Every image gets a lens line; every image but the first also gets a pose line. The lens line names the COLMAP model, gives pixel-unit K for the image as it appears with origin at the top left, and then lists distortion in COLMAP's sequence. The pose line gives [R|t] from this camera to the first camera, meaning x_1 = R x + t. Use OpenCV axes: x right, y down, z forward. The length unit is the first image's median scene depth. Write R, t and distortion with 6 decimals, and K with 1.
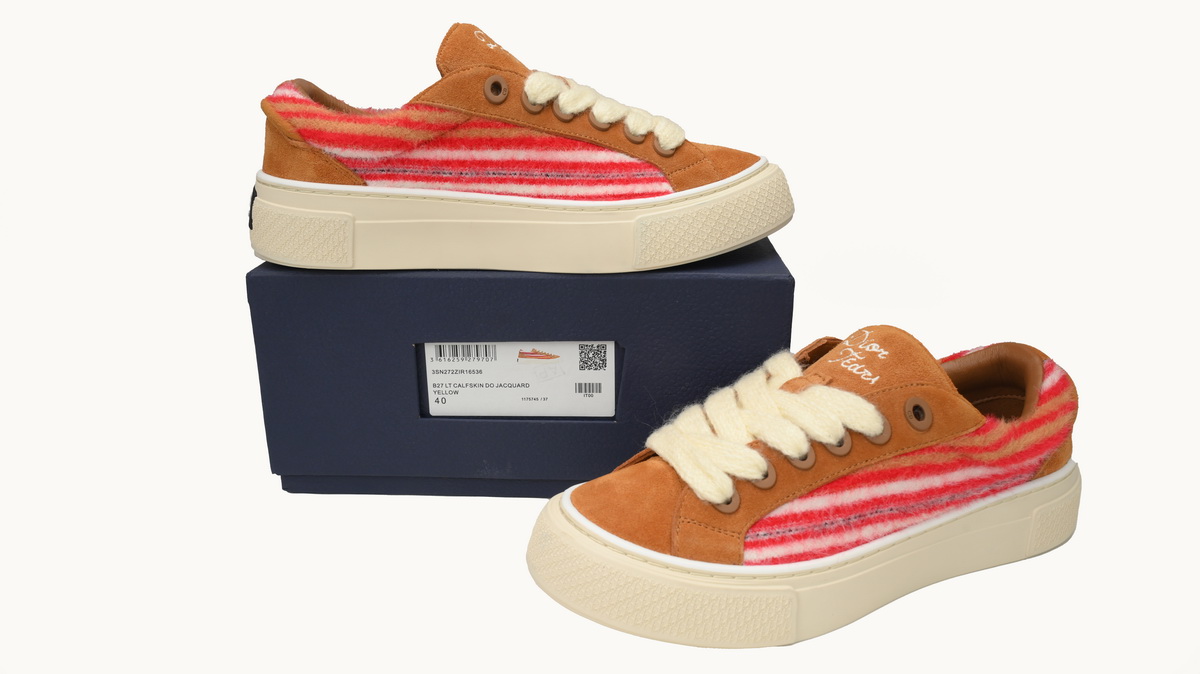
lens RADIAL K [[993.1, 0, 600.0], [0, 993.1, 337.0], [0, 0, 1]] dist [-0.000932, 0.000139]
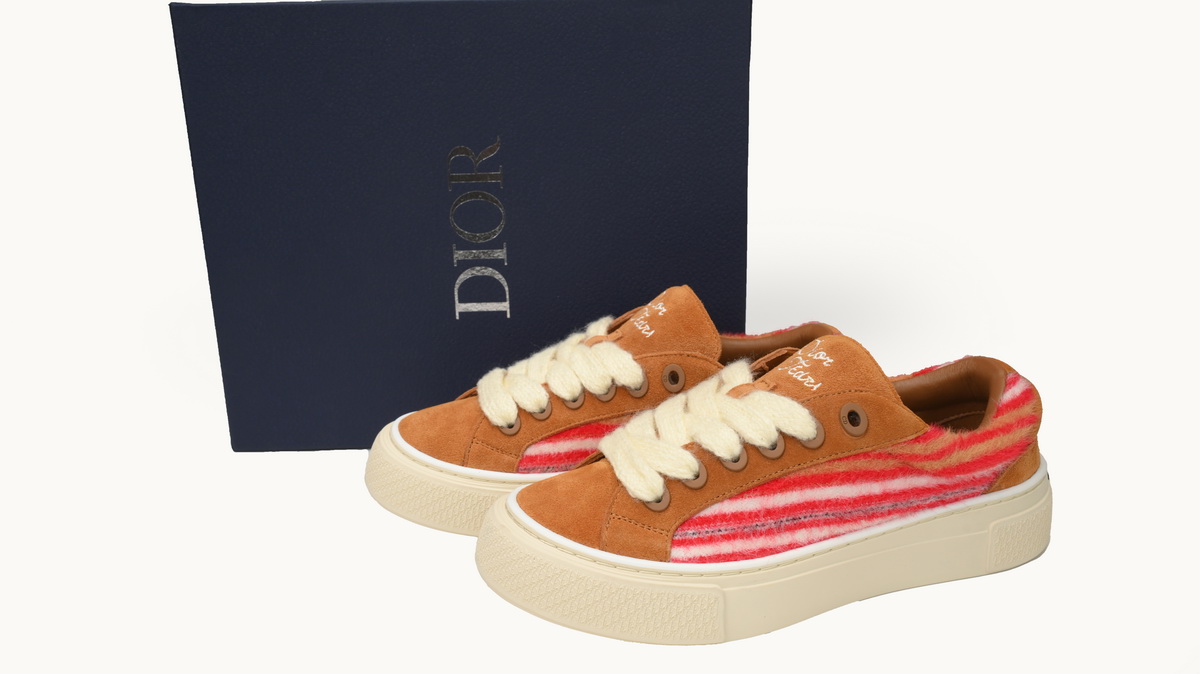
lens RADIAL K [[993.1, 0, 600.0], [0, 993.1, 337.0], [0, 0, 1]] dist [-0.000932, 0.000139]
pose [[0.993655, 0.011735, -0.111861, 0.176993], [-0.016266, 0.999080, -0.039673, 0.038001], [0.111292, 0.041241, 0.992932, -0.033123]]
